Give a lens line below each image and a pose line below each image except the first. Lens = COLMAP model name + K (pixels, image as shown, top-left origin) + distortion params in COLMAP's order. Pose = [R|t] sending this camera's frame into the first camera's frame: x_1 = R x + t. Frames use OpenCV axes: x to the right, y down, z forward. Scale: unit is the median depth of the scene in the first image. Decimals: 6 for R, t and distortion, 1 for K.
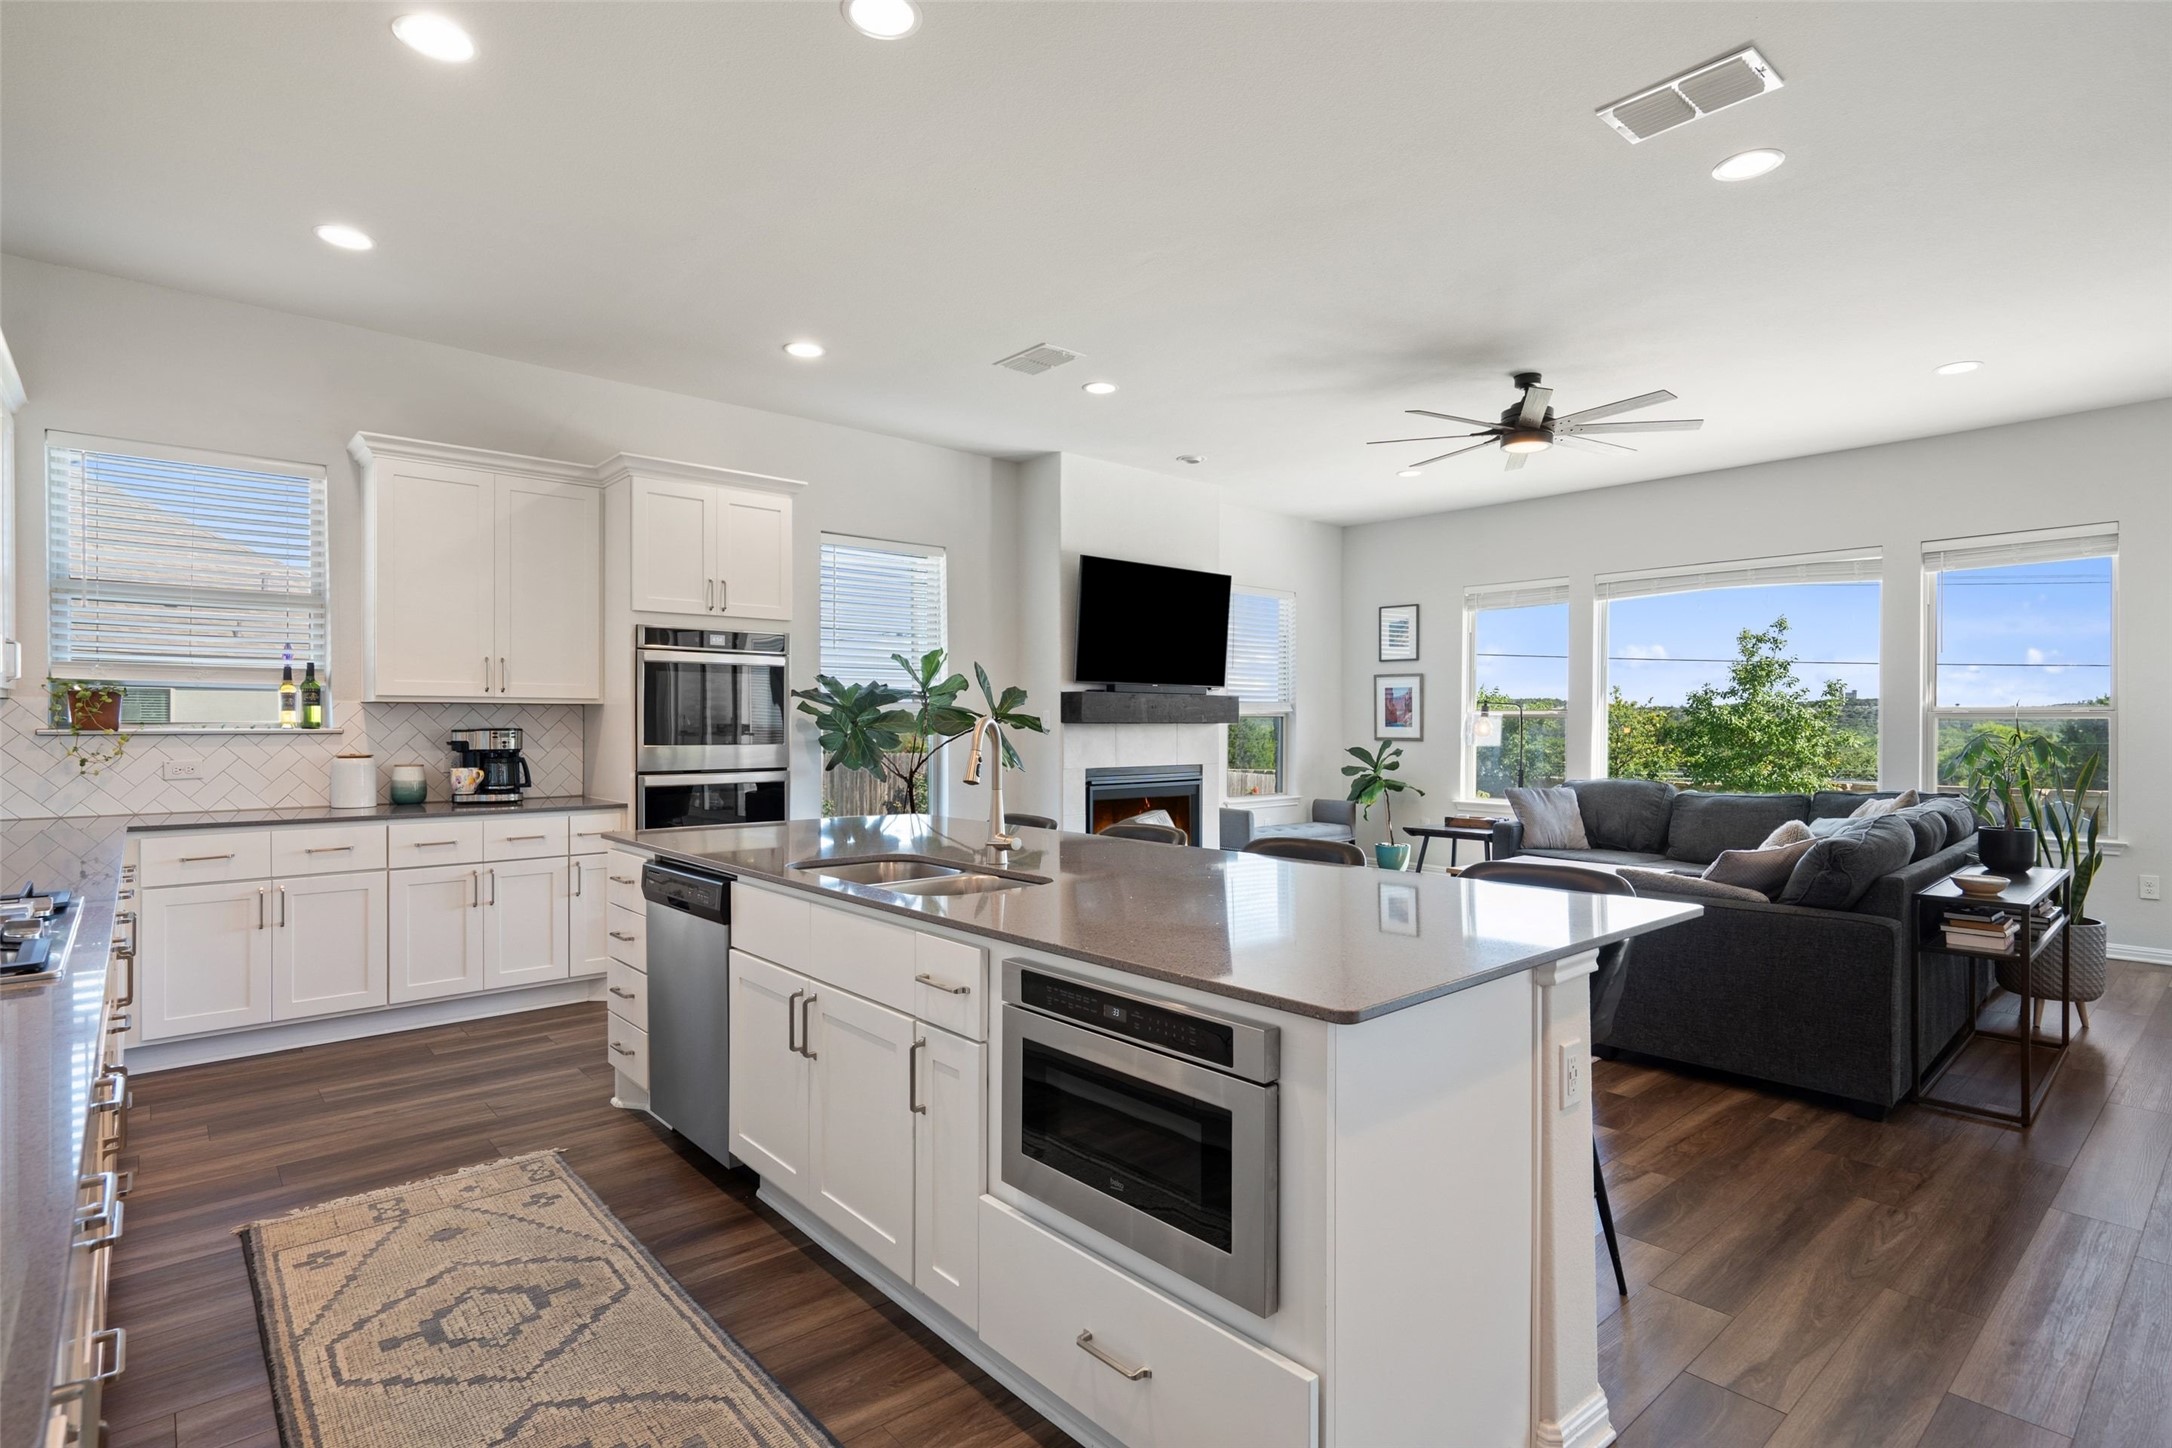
lens RADIAL K [[1102.4, 0, 1100.1], [0, 1102.4, 723.2], [0, 0, 1]] dist [0.005307, -0.000006]
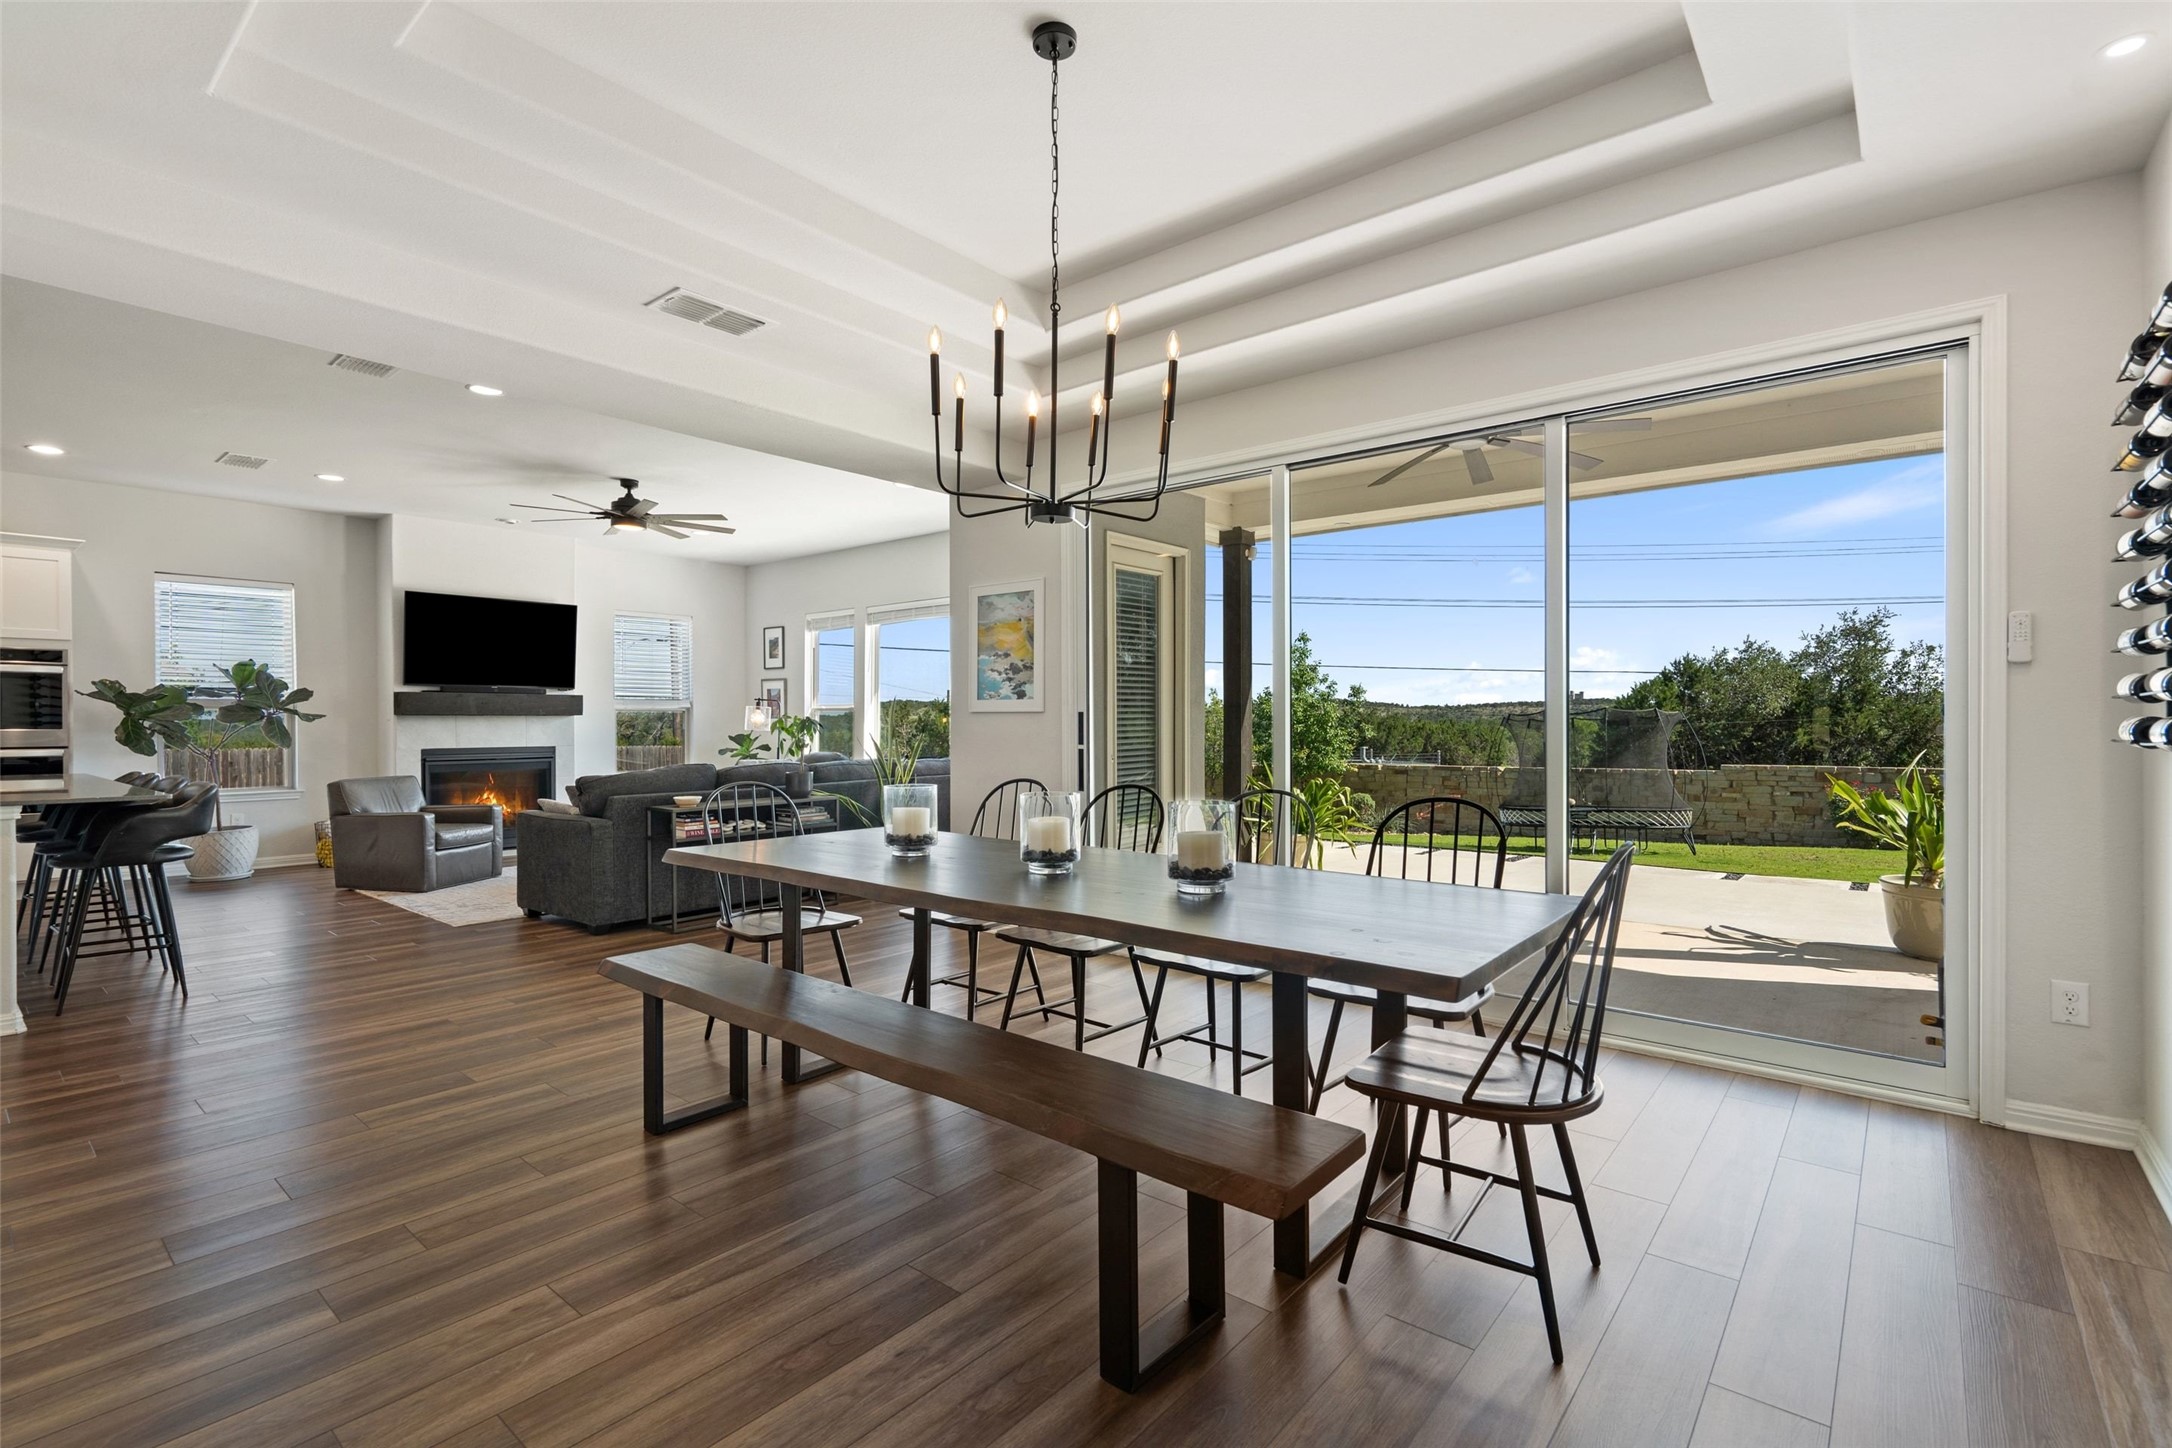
lens RADIAL K [[987.9, 0, 1077.7], [0, 987.9, 722.0], [0, 0, 1]] dist [-0.001863, -0.000399]
pose [[0.990947, -0.005831, 0.134129, 0.913649], [0.005718, 0.999983, 0.001233, 0.017180], [-0.134134, -0.000455, 0.990963, -0.450906]]
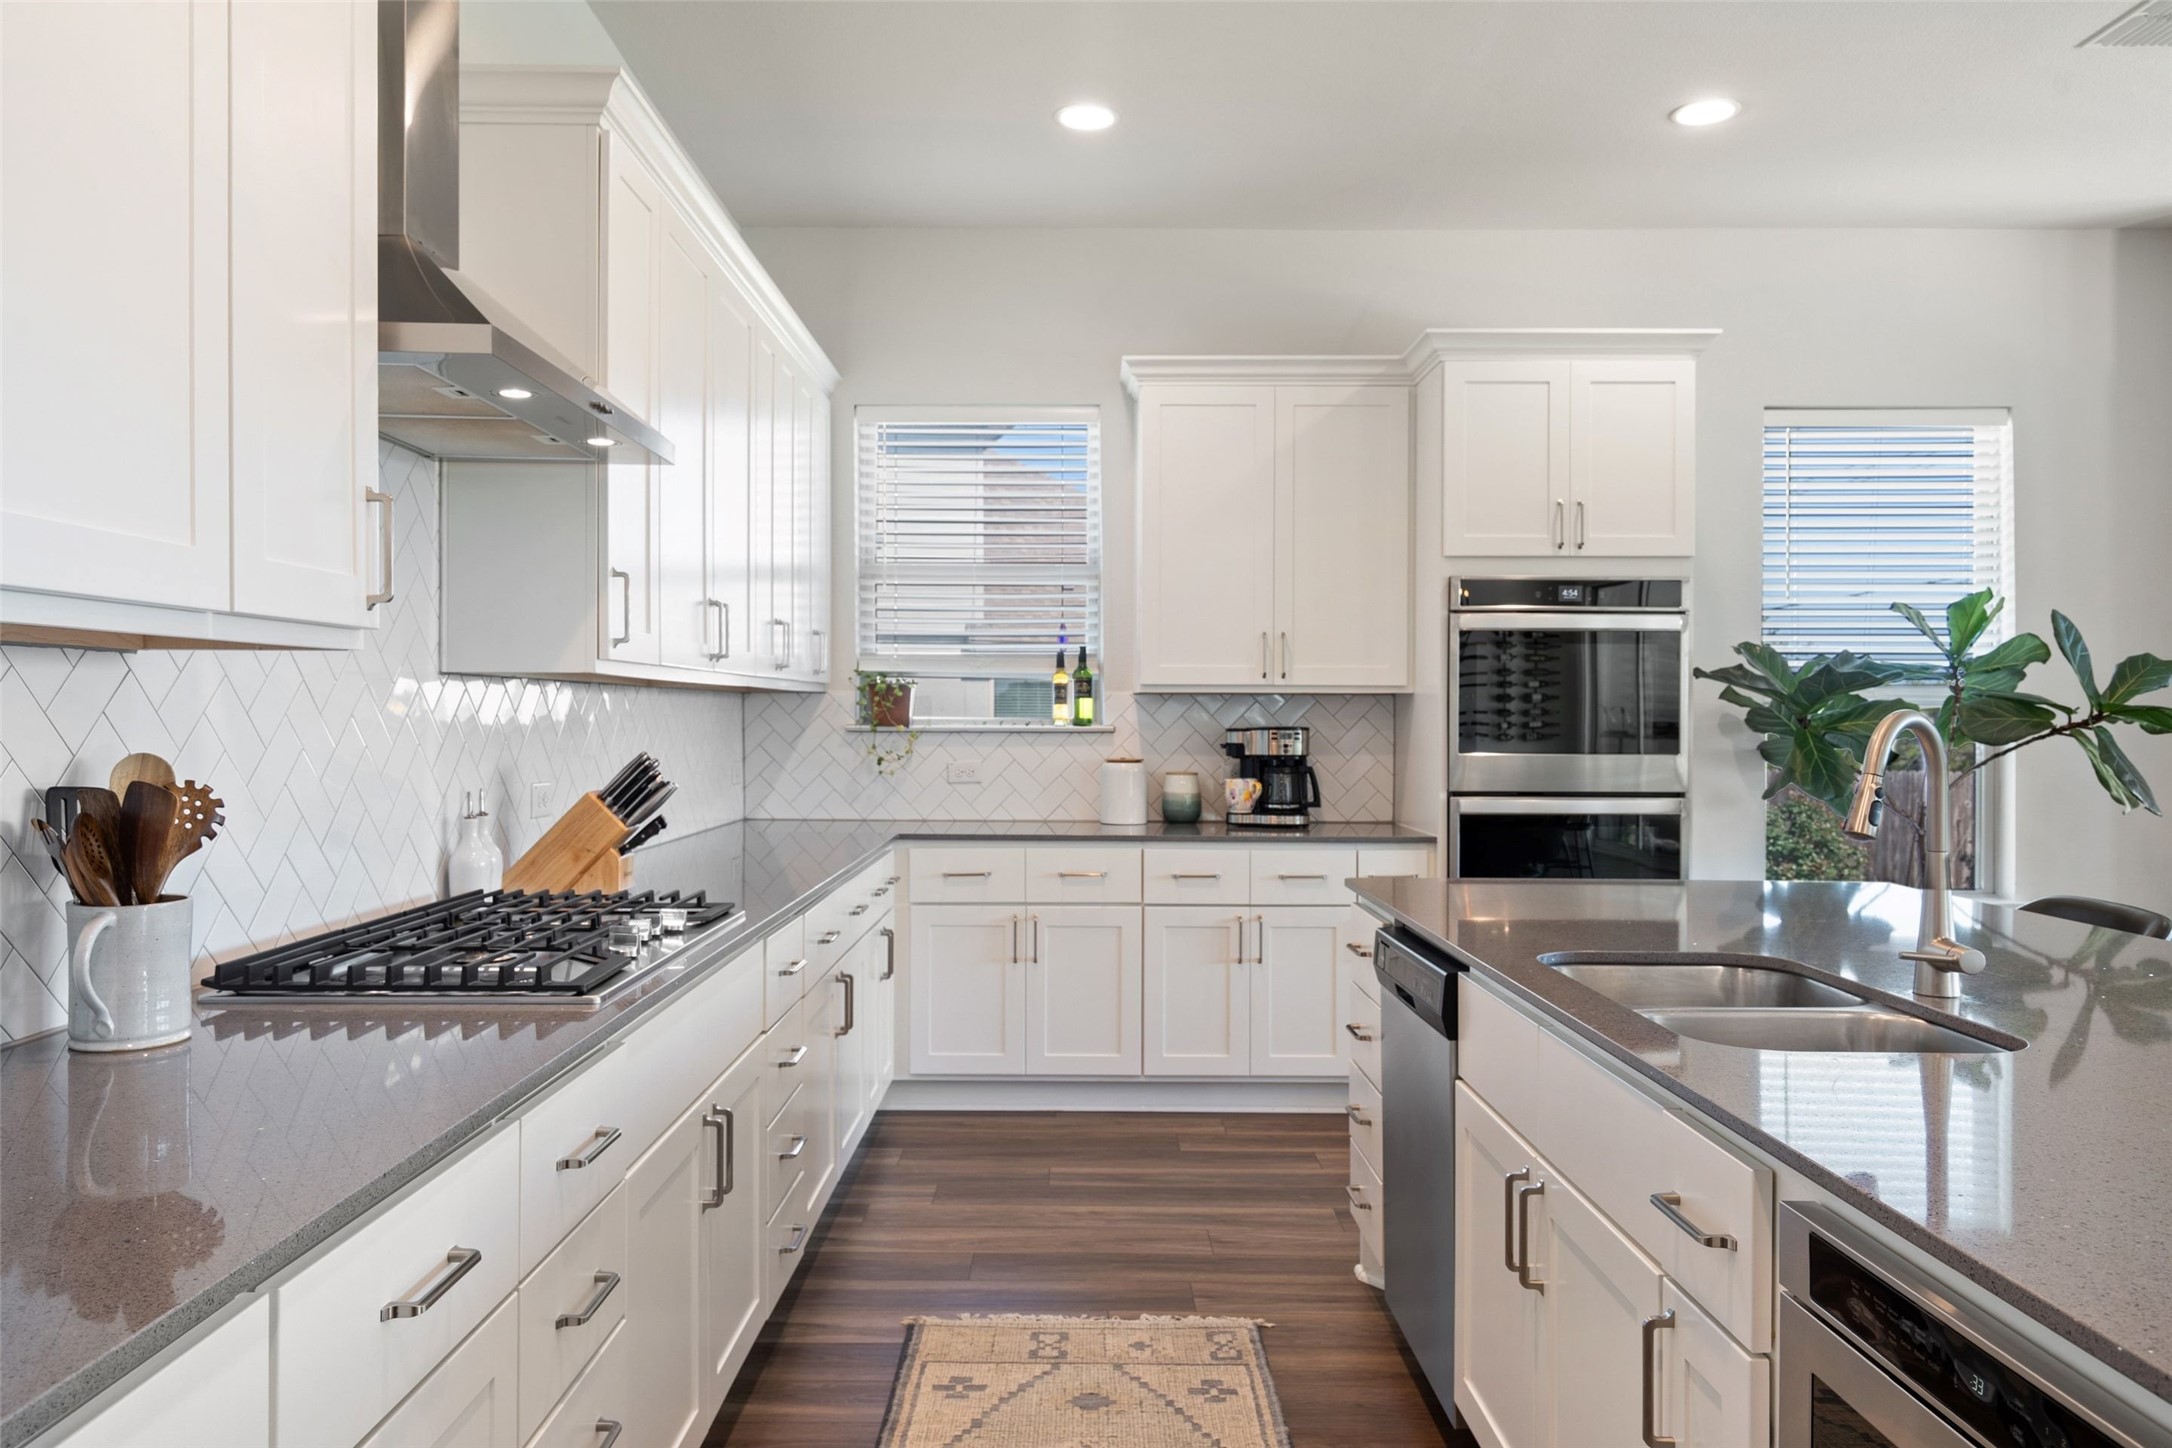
lens RADIAL K [[1580.4, 0, 1042.8], [0, 1580.4, 719.9], [0, 0, 1]] dist [0.011321, 0.003459]
pose [[0.731689, 0.002959, -0.681633, 0.068188], [-0.003606, 0.999993, 0.000471, -0.000147], [0.681630, 0.002113, 0.731694, 0.112328]]
